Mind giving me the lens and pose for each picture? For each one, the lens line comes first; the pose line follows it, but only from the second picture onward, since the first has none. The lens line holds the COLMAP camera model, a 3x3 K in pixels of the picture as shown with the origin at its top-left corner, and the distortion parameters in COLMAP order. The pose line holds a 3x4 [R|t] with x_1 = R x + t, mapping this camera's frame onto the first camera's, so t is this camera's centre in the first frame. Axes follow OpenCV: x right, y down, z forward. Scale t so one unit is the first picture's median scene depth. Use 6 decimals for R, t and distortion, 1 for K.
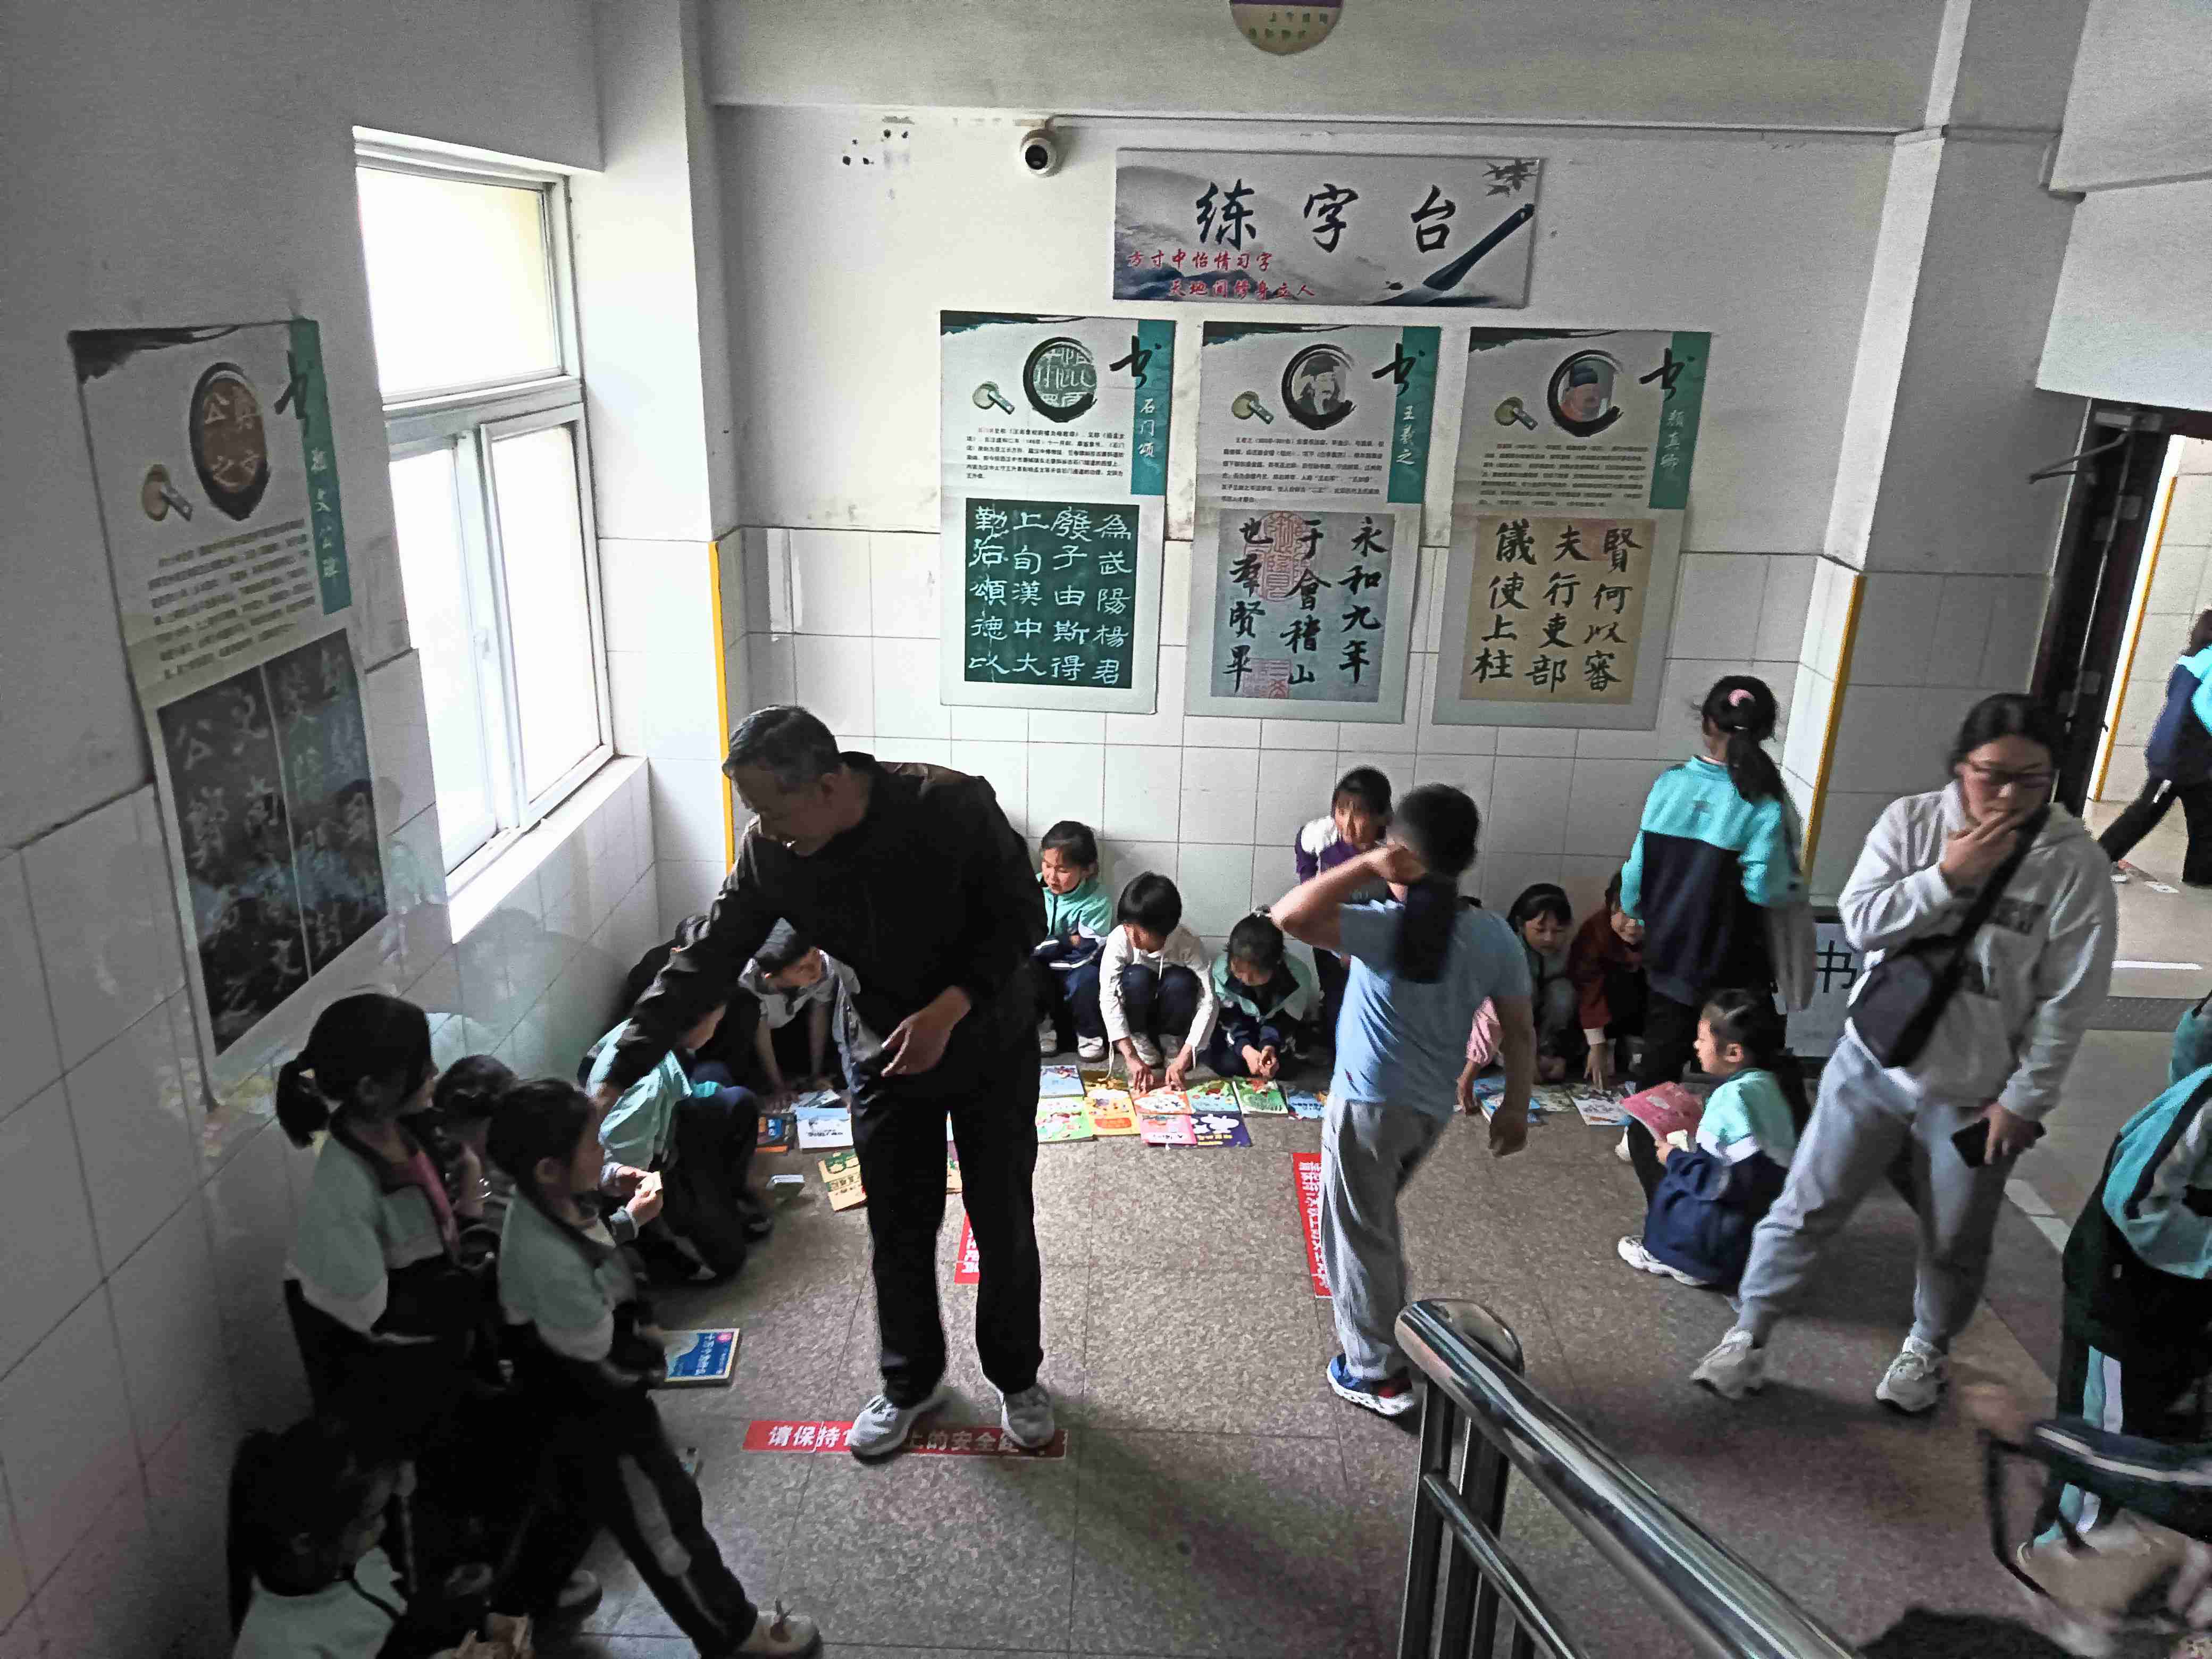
lens RADIAL K [[1564.5, 0, 1098.4], [0, 1564.5, 769.9], [0, 0, 1]] dist [0.089817, -0.131058]
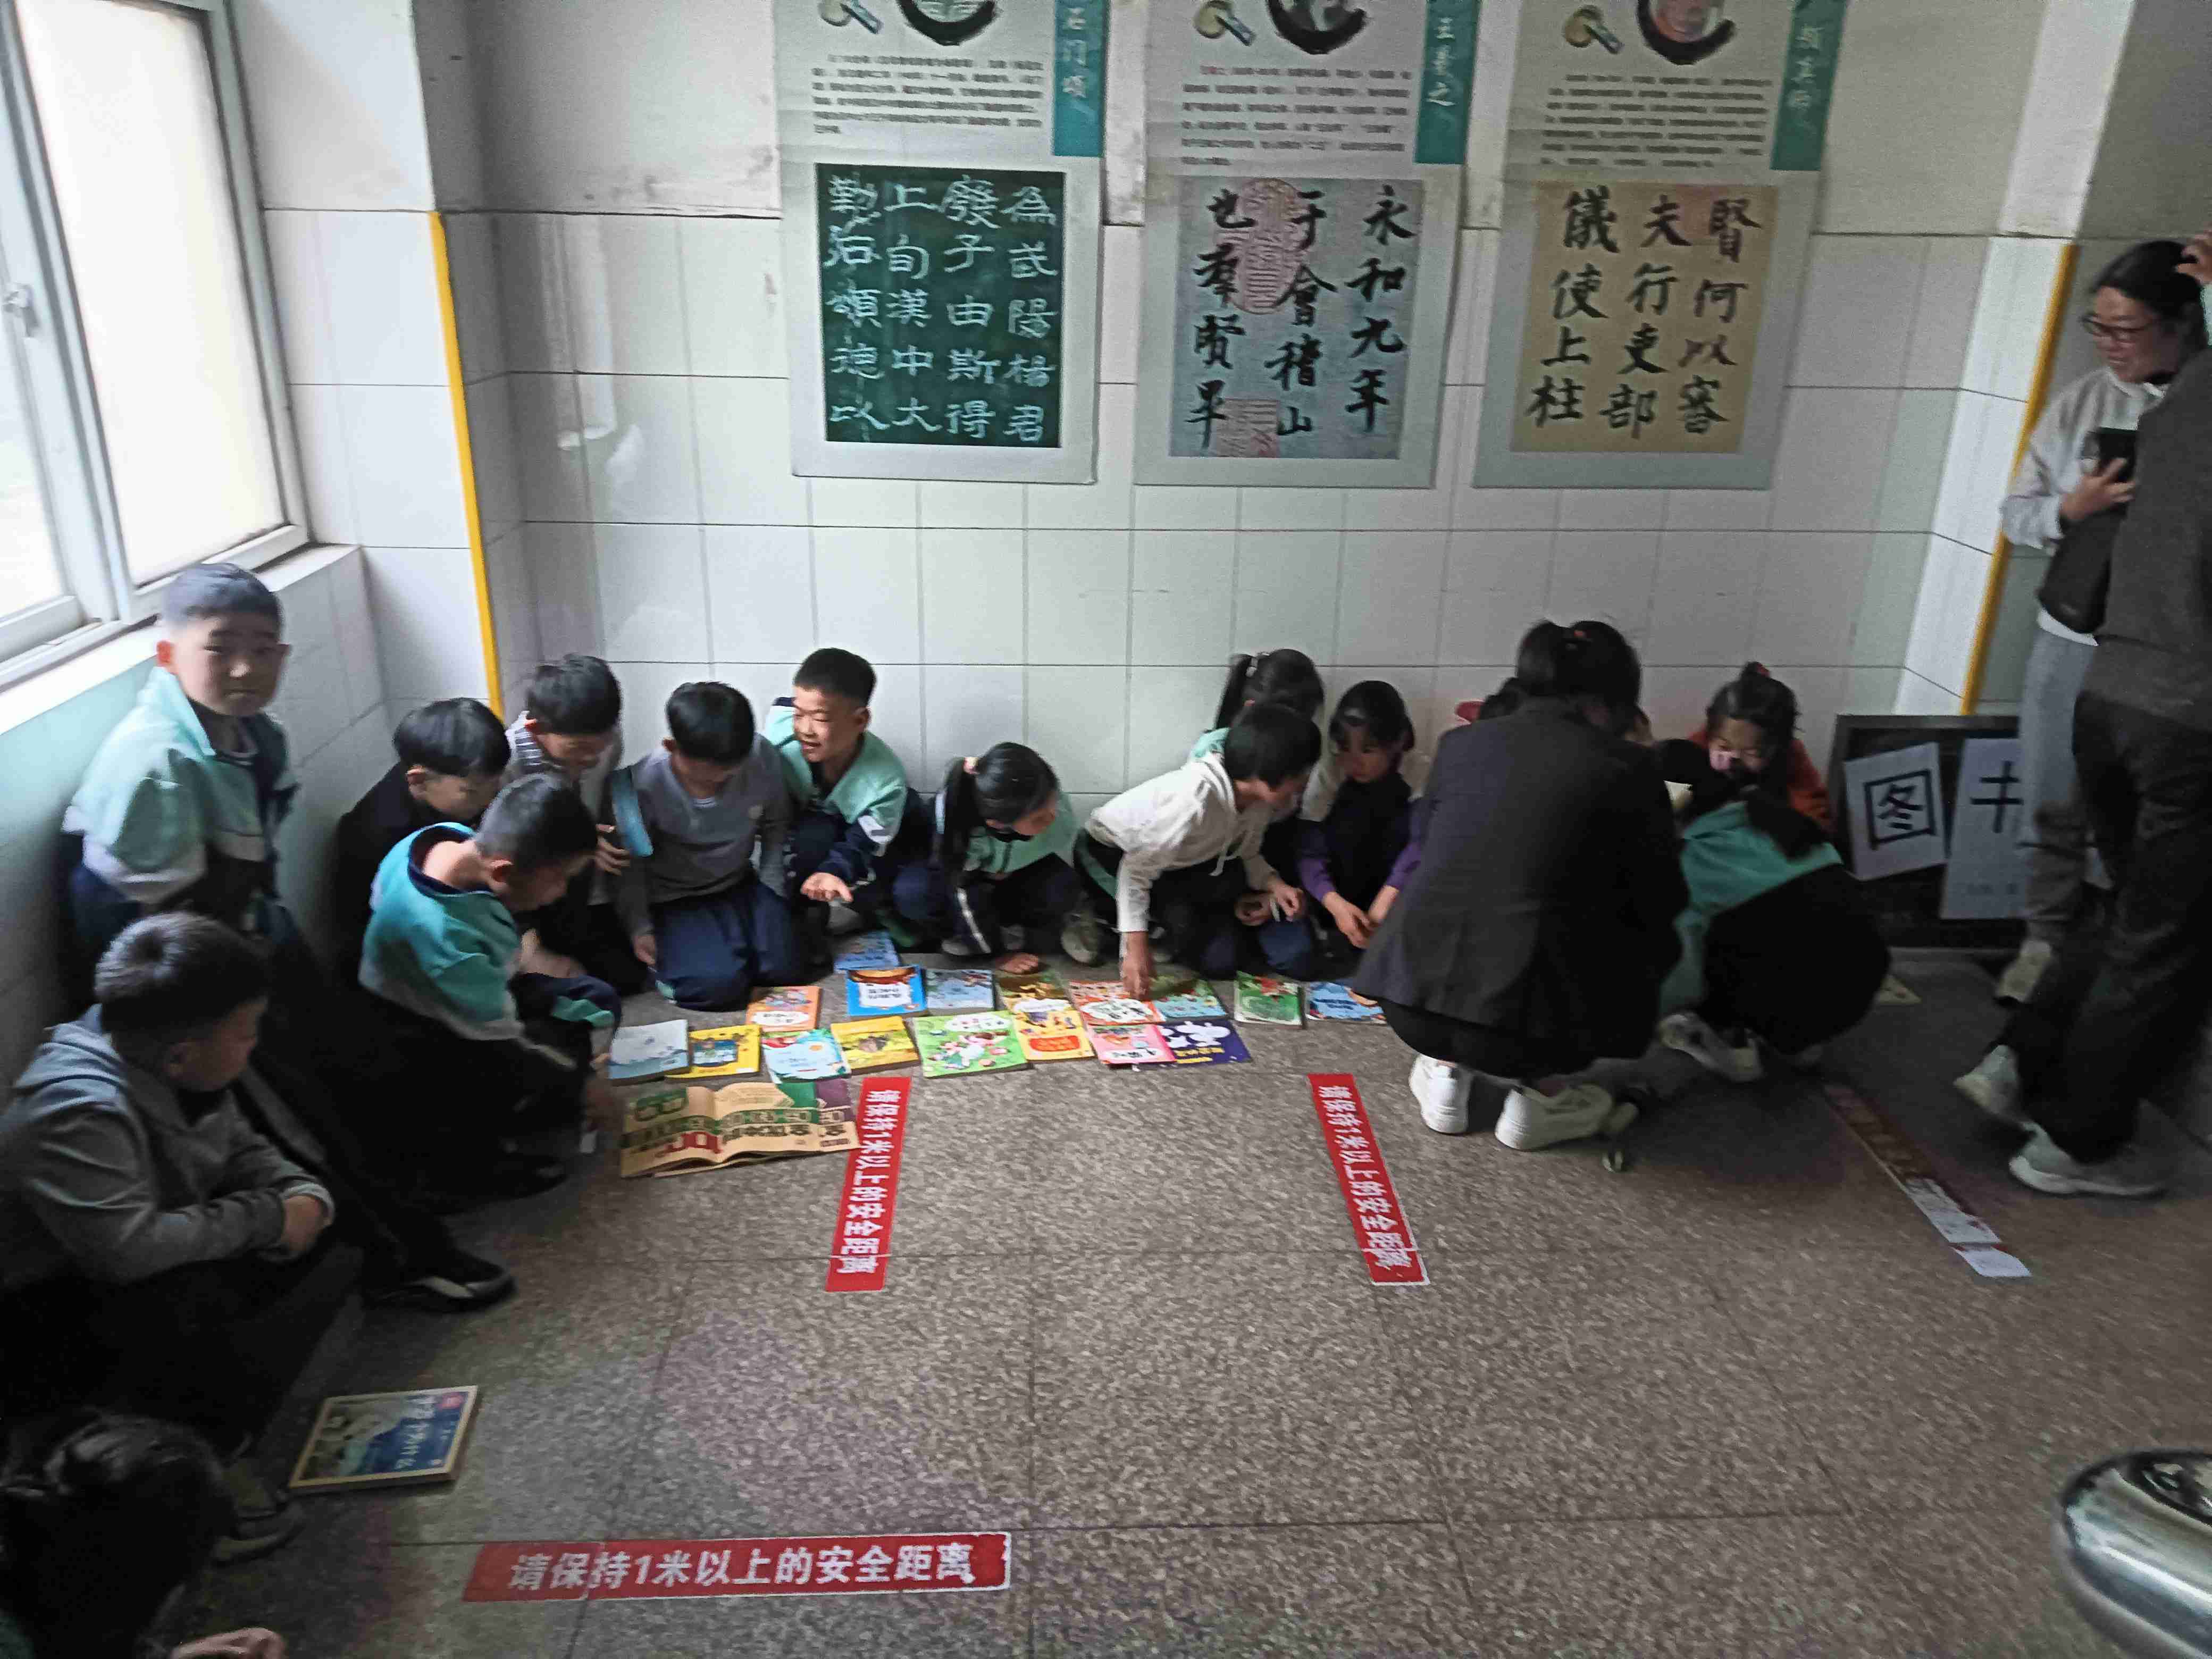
lens RADIAL K [[1564.5, 0, 1098.4], [0, 1564.5, 769.9], [0, 0, 1]] dist [0.089817, -0.131058]
pose [[0.997743, -0.029474, 0.060332, -0.009705], [0.027122, 0.998854, 0.039440, 0.070886], [-0.061426, -0.037715, 0.997399, 0.284553]]
